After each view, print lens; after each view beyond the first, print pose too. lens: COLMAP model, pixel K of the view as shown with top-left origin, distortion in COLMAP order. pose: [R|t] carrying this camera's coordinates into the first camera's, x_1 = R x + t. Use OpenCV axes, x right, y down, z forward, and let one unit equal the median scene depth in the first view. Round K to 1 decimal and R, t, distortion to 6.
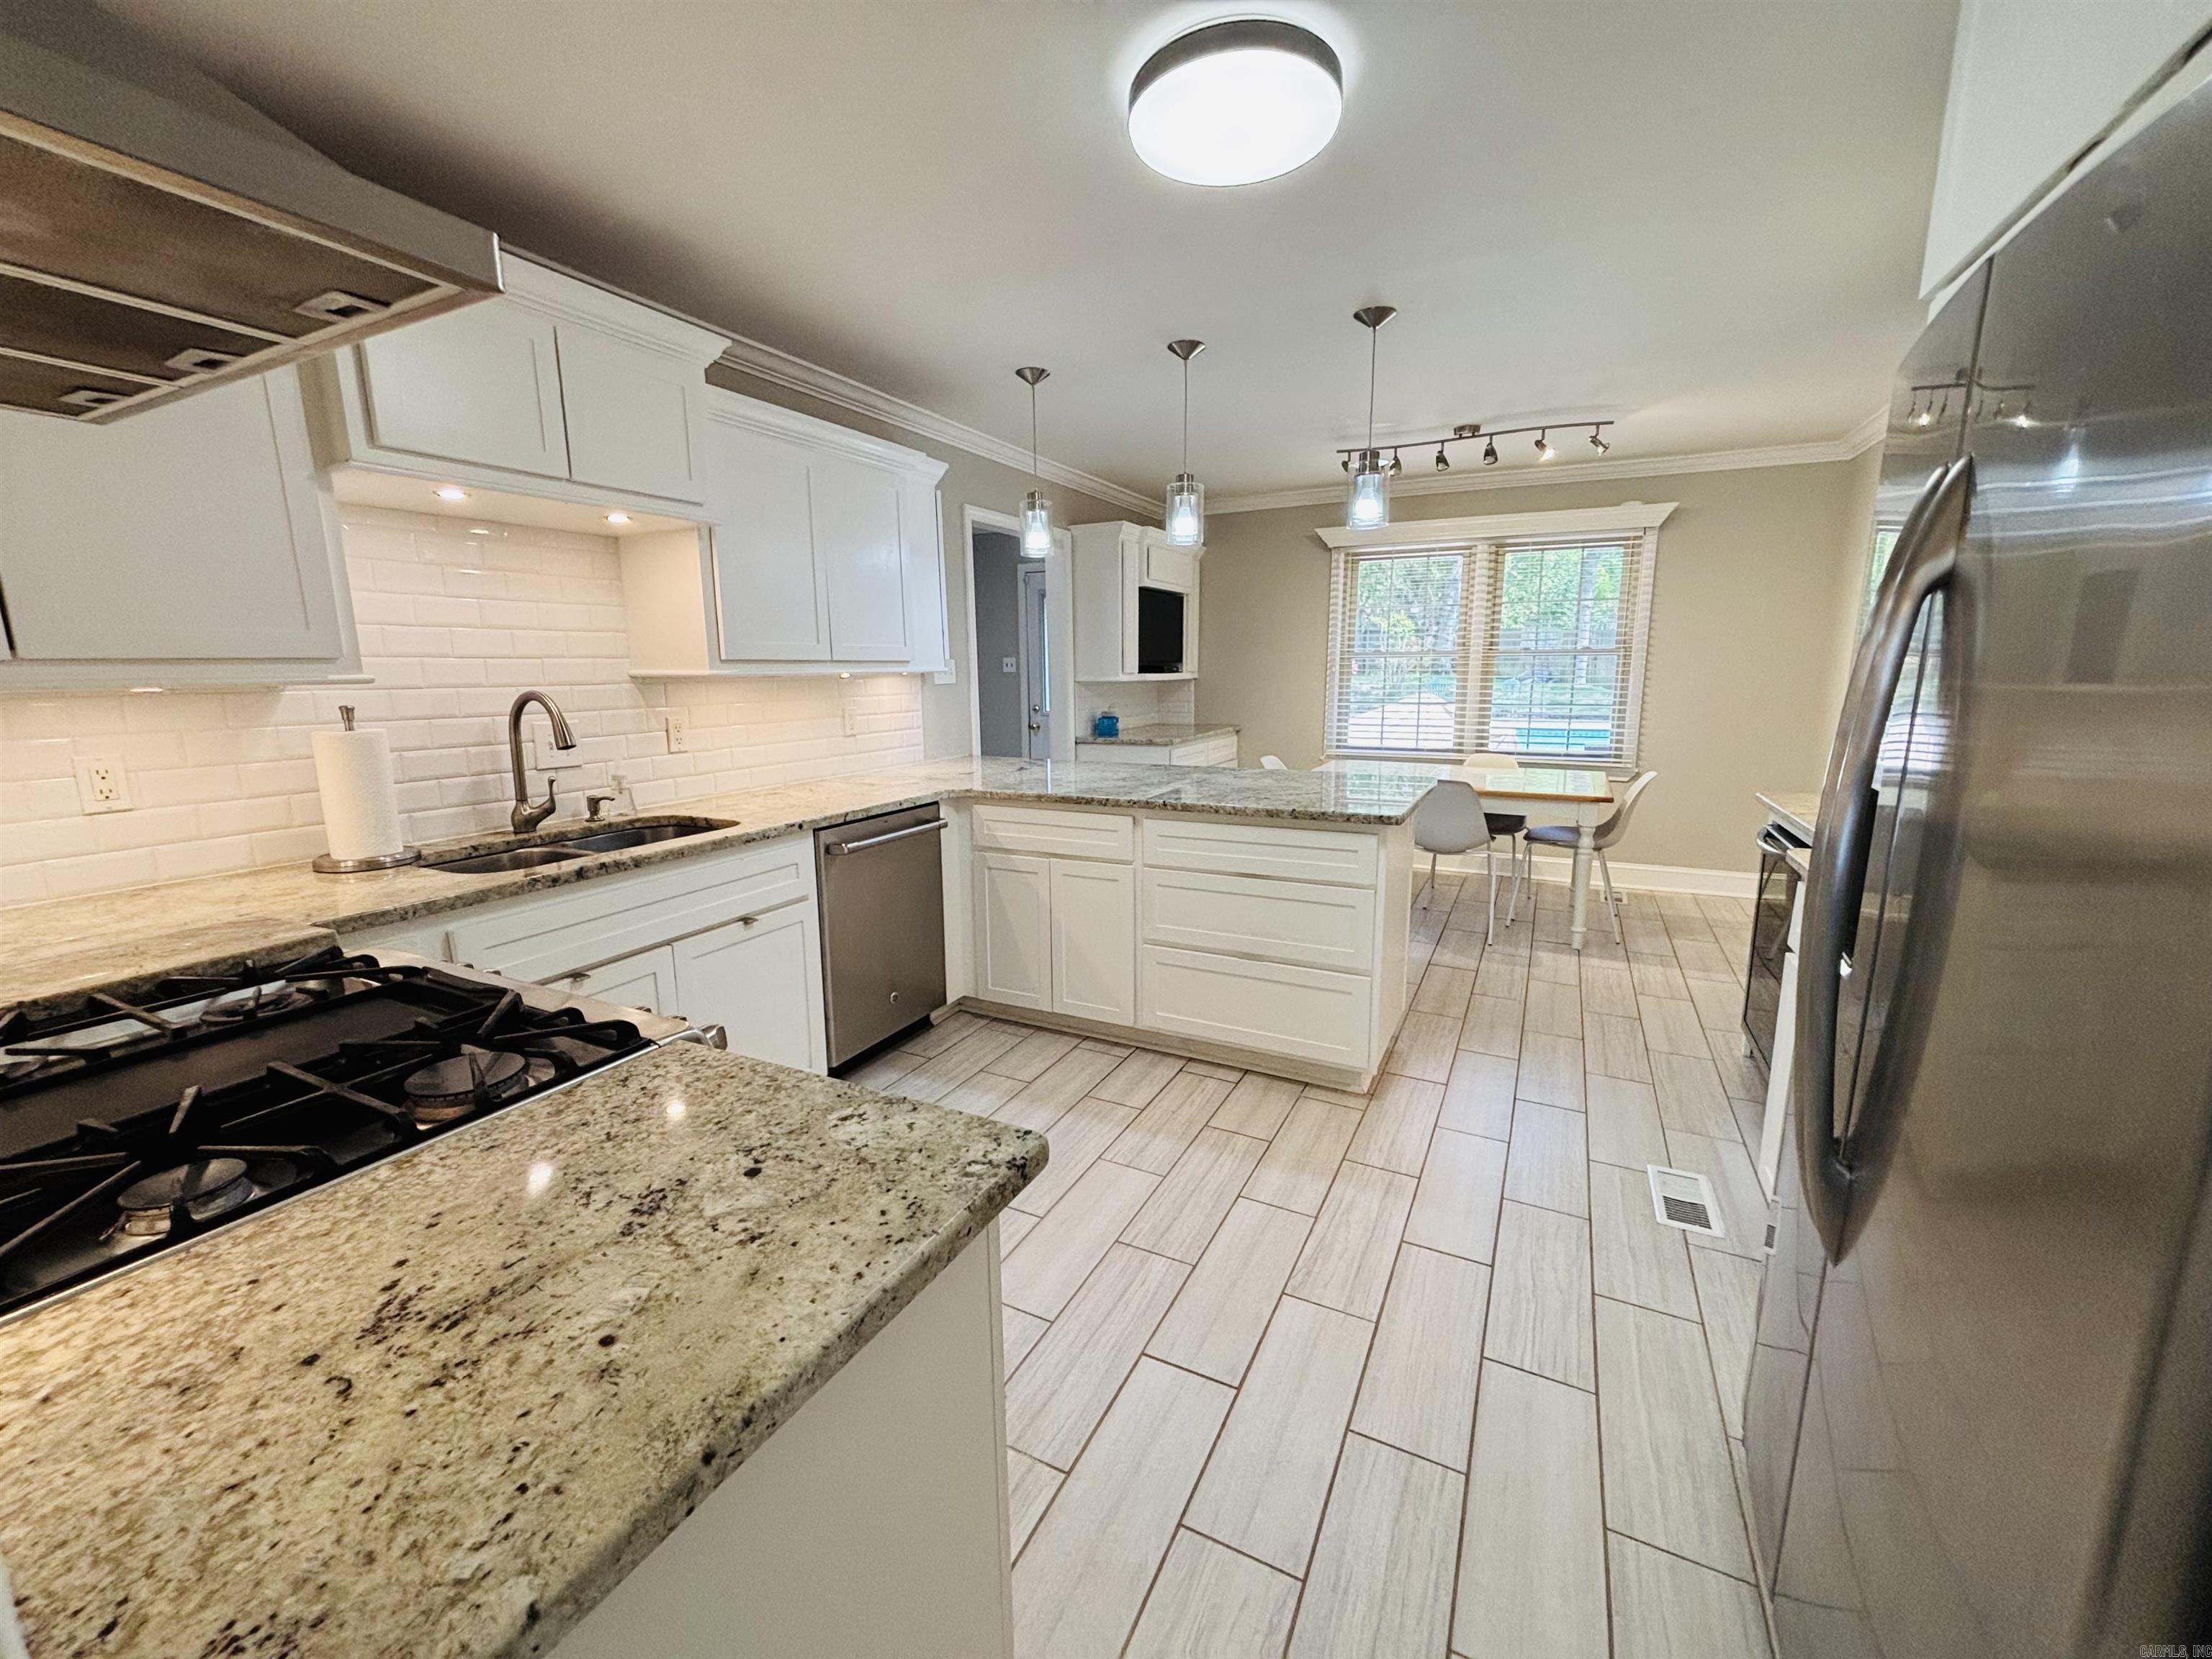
lens RADIAL K [[888.7, 0, 1102.7], [0, 888.7, 826.4], [0, 0, 1]] dist [0.000070, 0.001023]
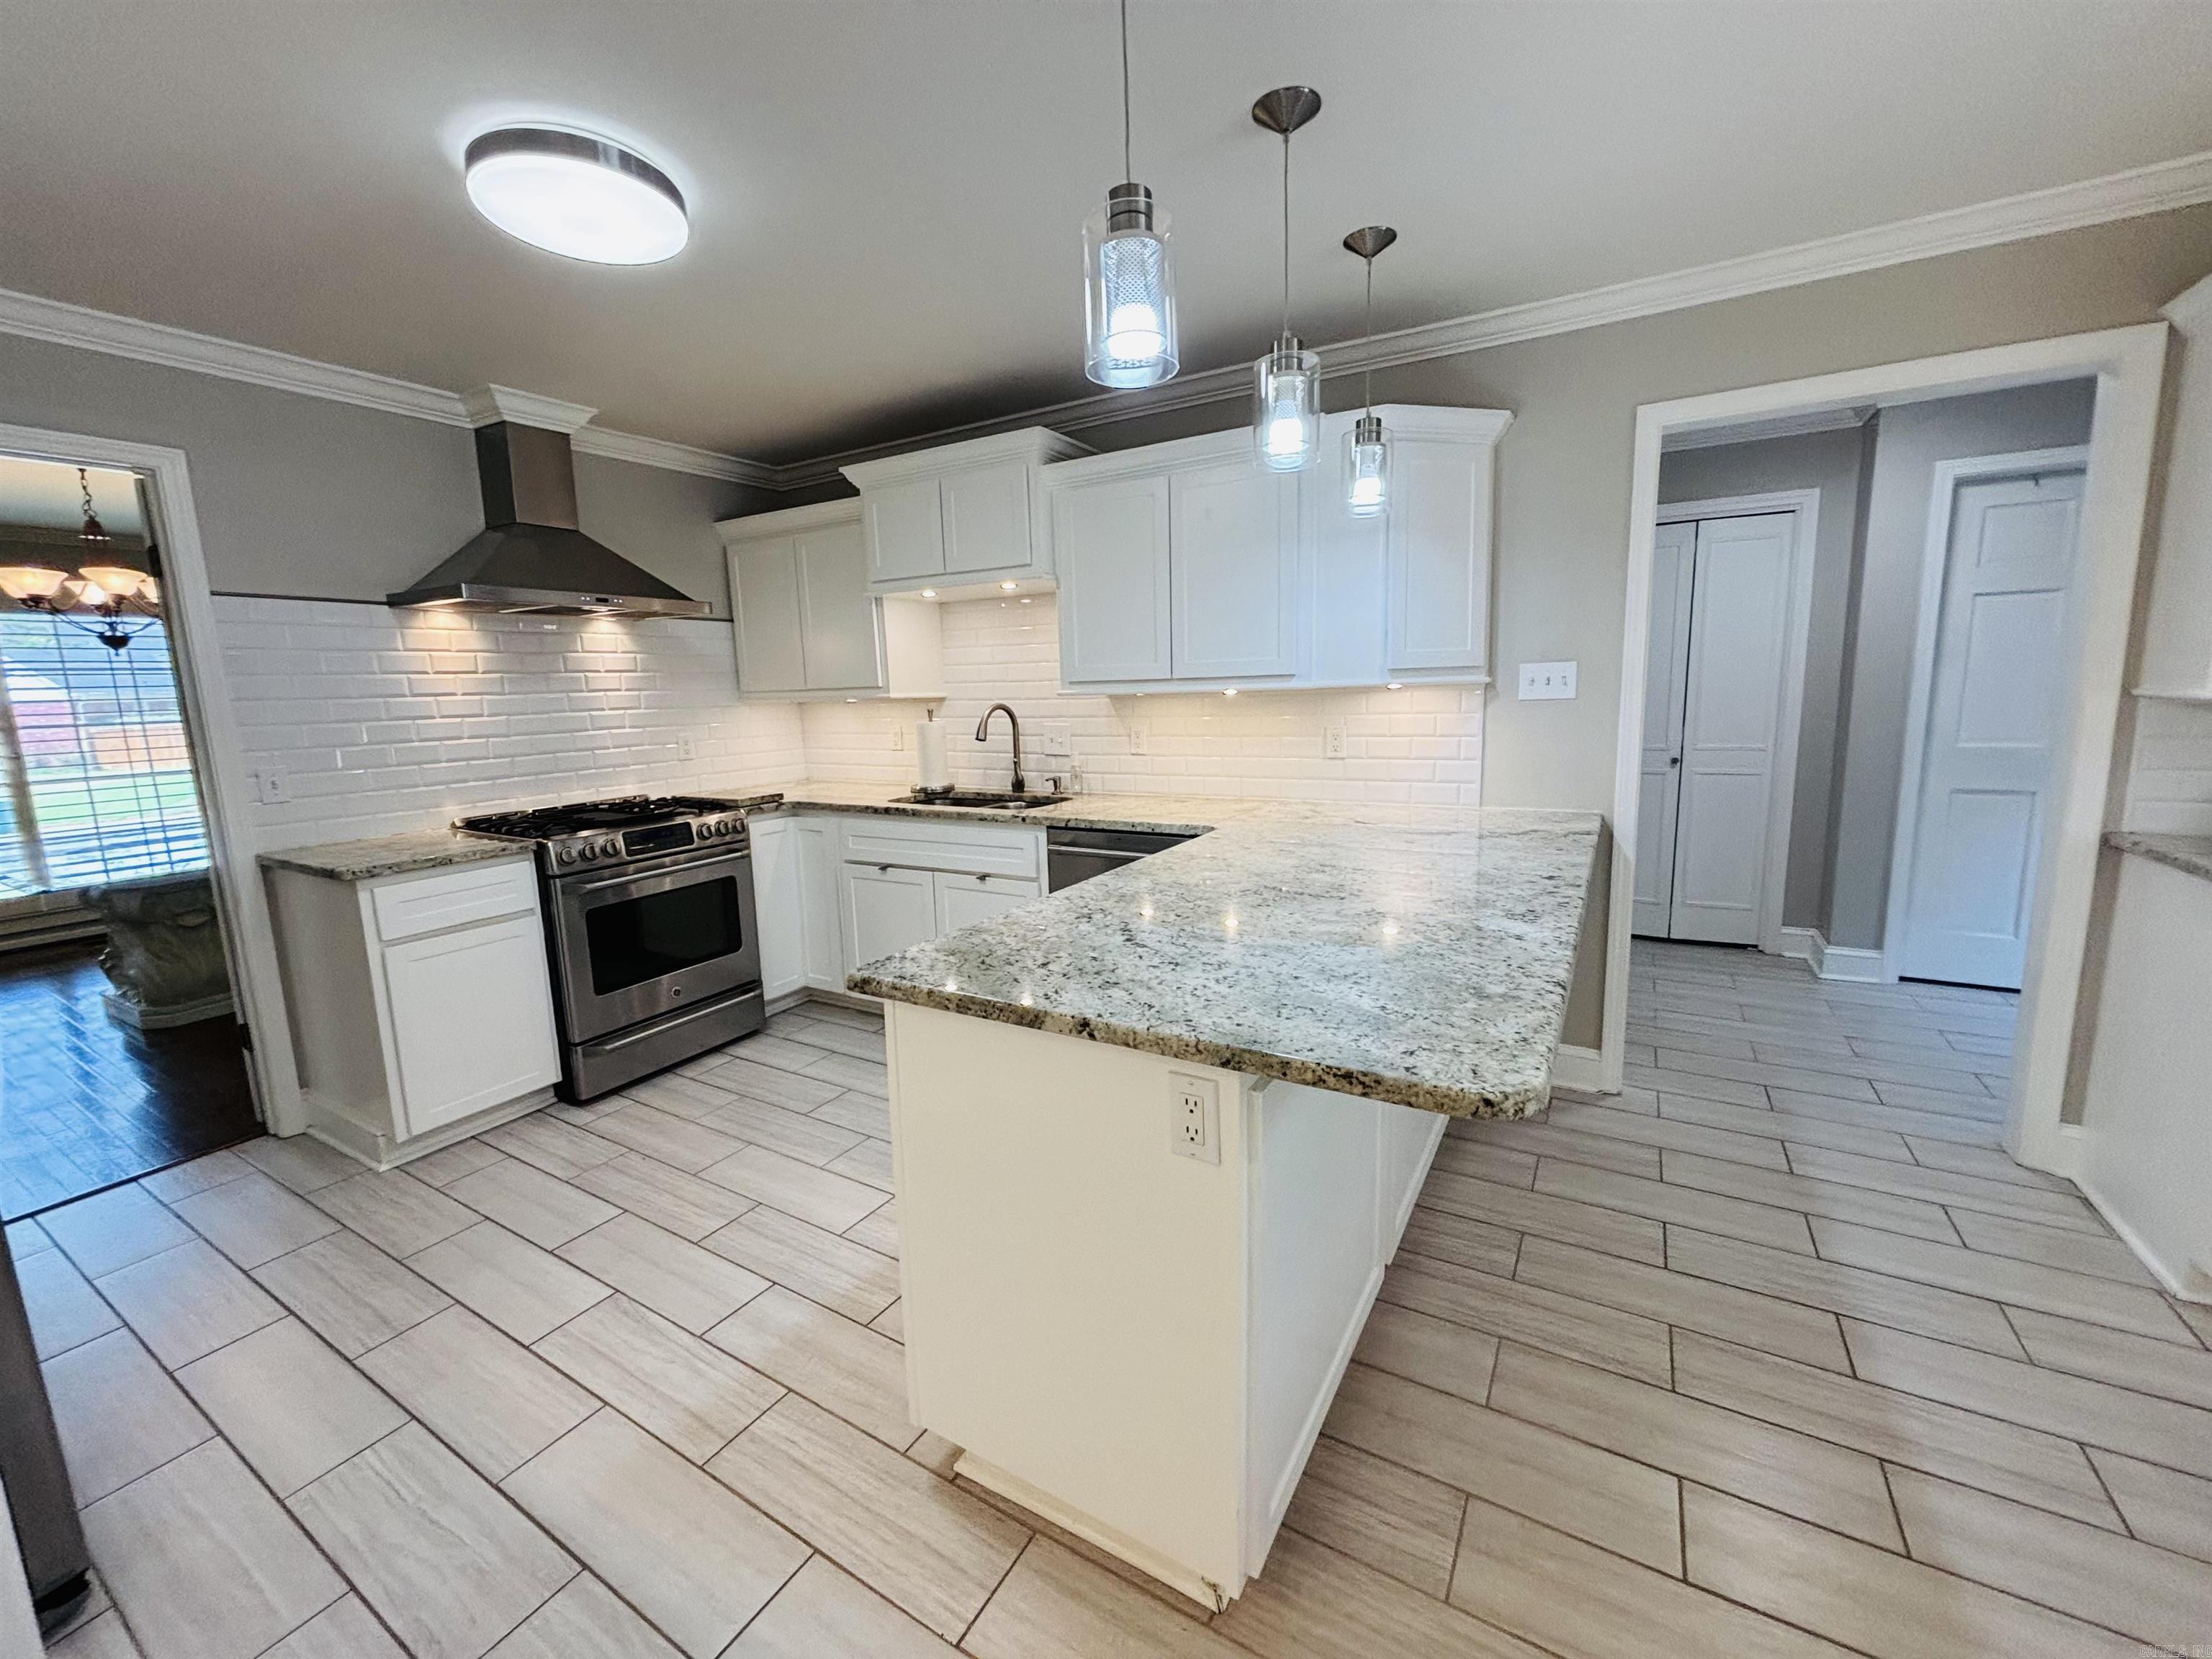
lens RADIAL K [[888.7, 0, 1101.4], [0, 888.7, 825.4], [0, 0, 1]] dist [0.000070, 0.001023]
pose [[-0.068439, 0.164482, -0.984003, 0.528753], [-0.149977, 0.973411, 0.173143, -0.136323], [0.986318, 0.159428, -0.041950, 0.722254]]
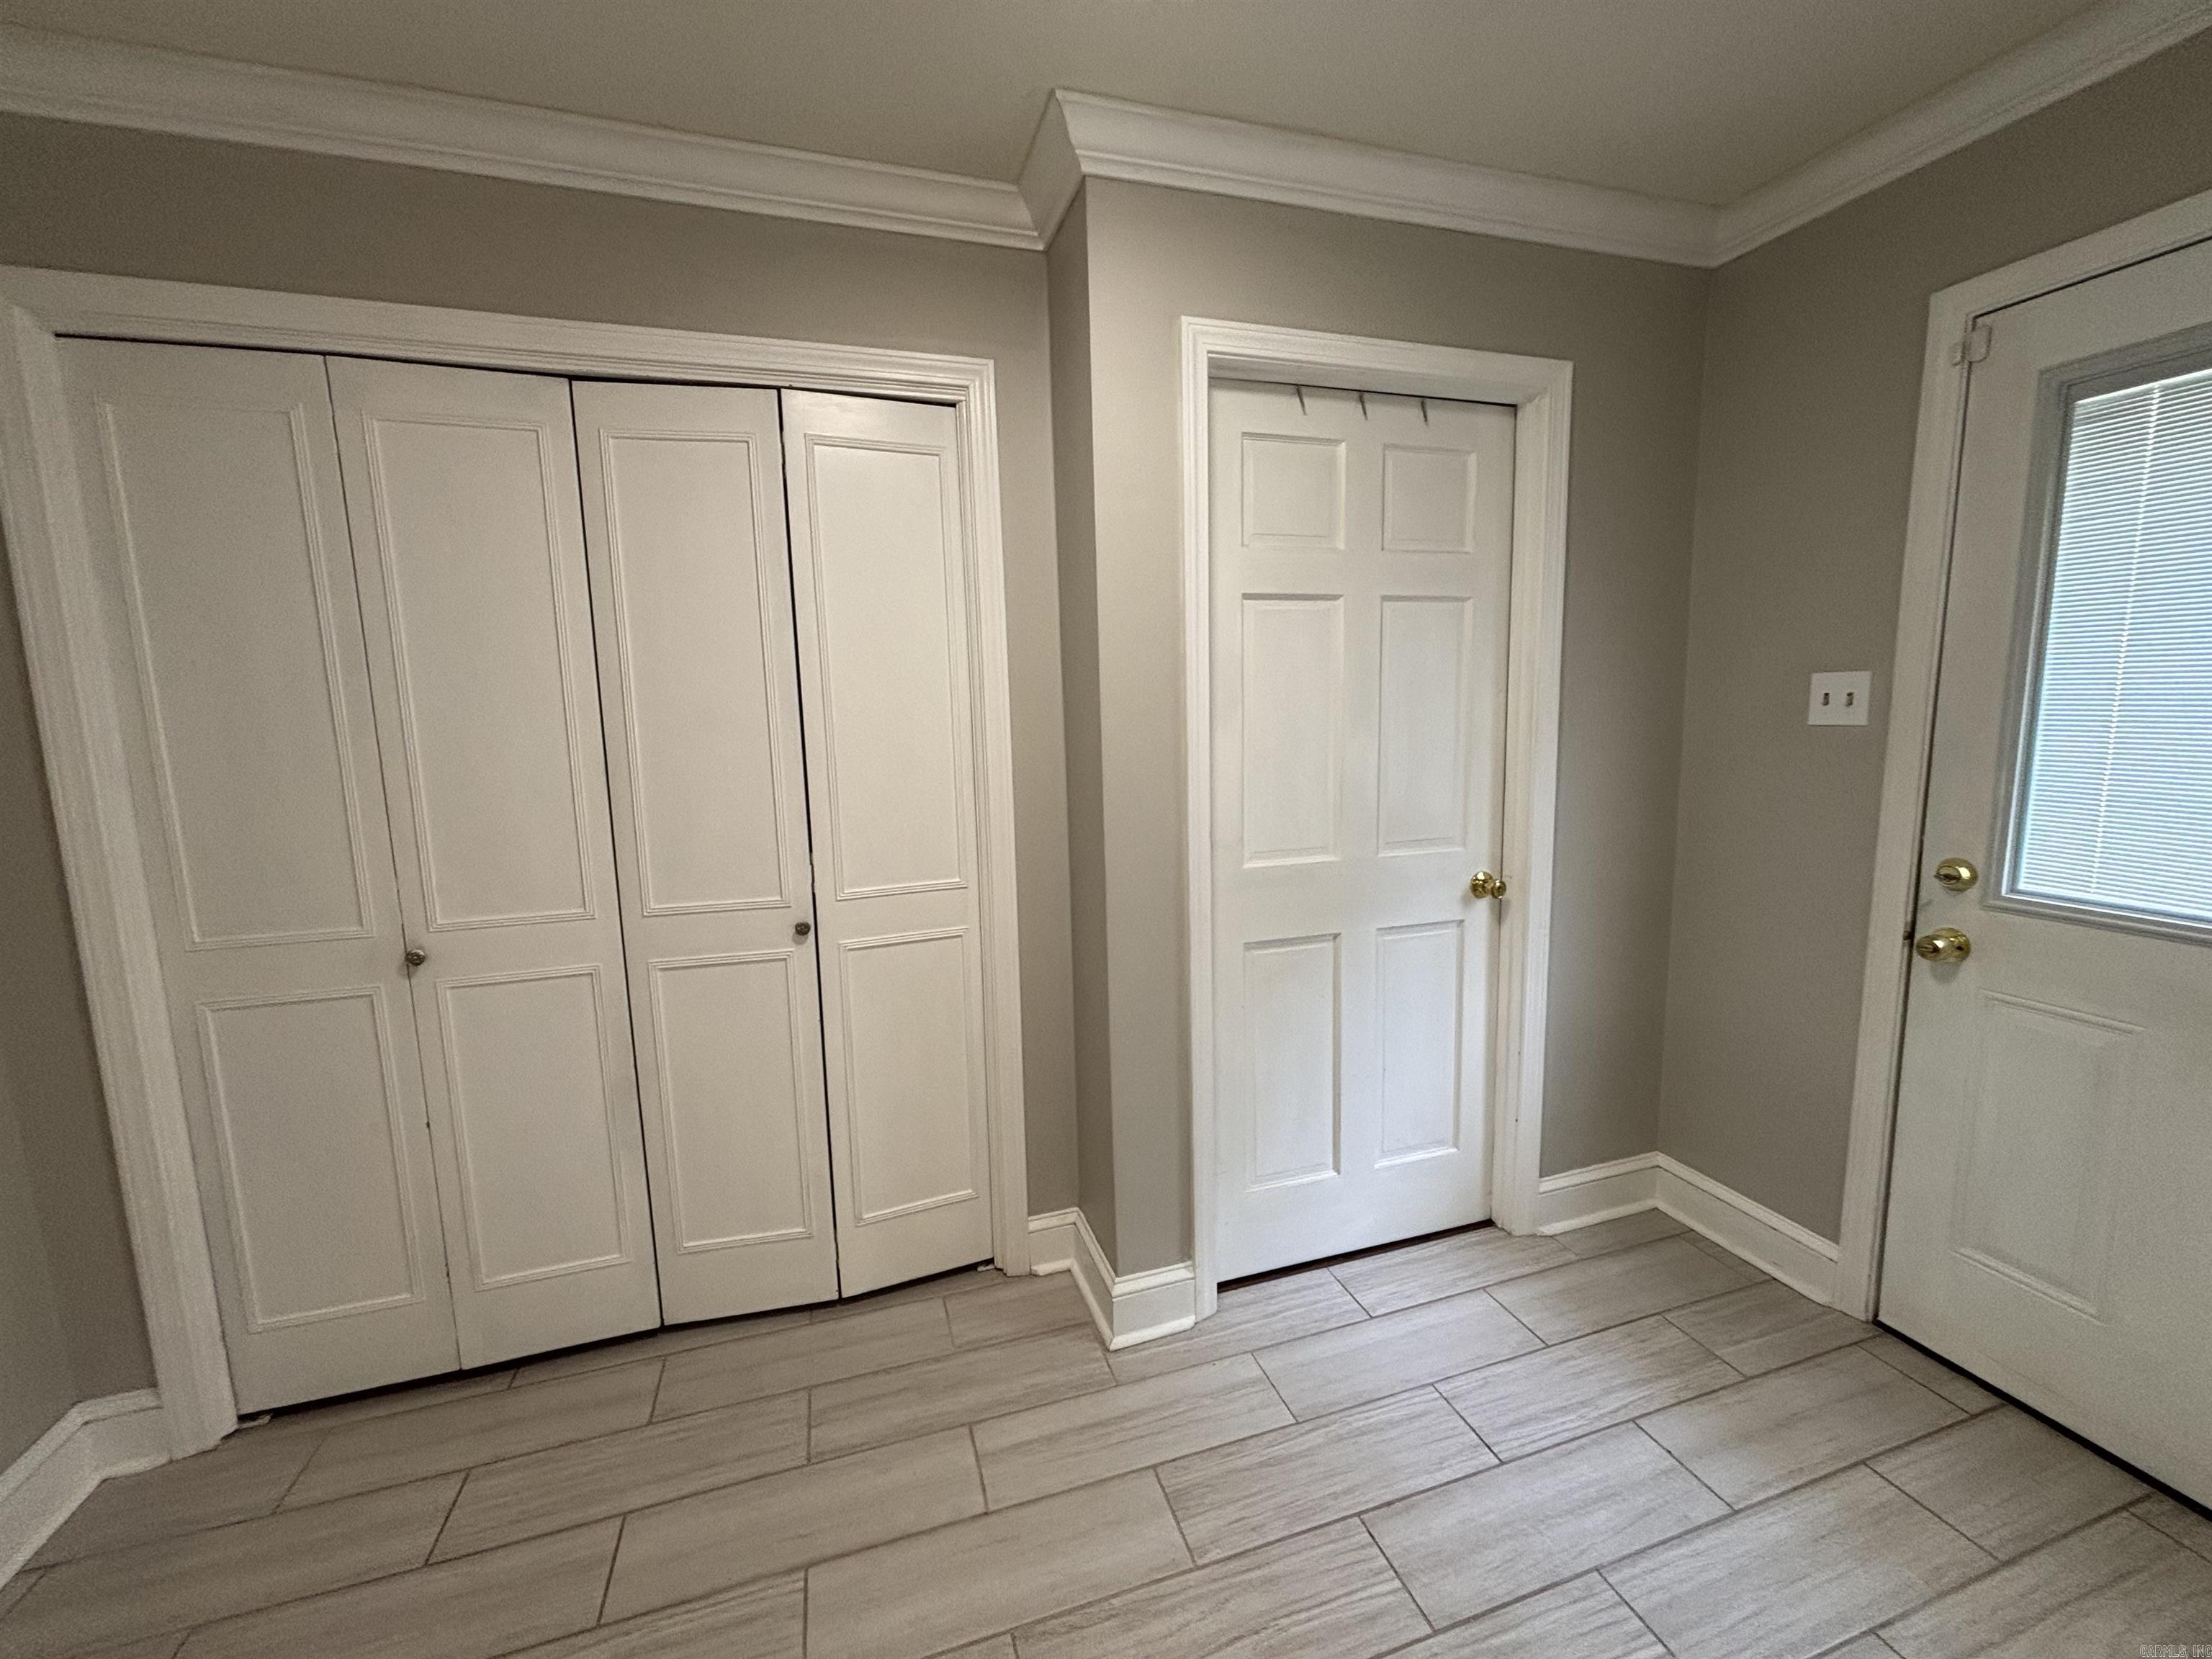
lens RADIAL K [[888.7, 0, 1117.8], [0, 888.7, 832.3], [0, 0, 1]] dist [0.000070, 0.001023]
pose [[0.711715, 0.084538, -0.697363, -0.116697], [-0.111629, 0.993728, 0.006539, -0.201103], [0.693542, 0.073192, 0.716688, 1.106169]]
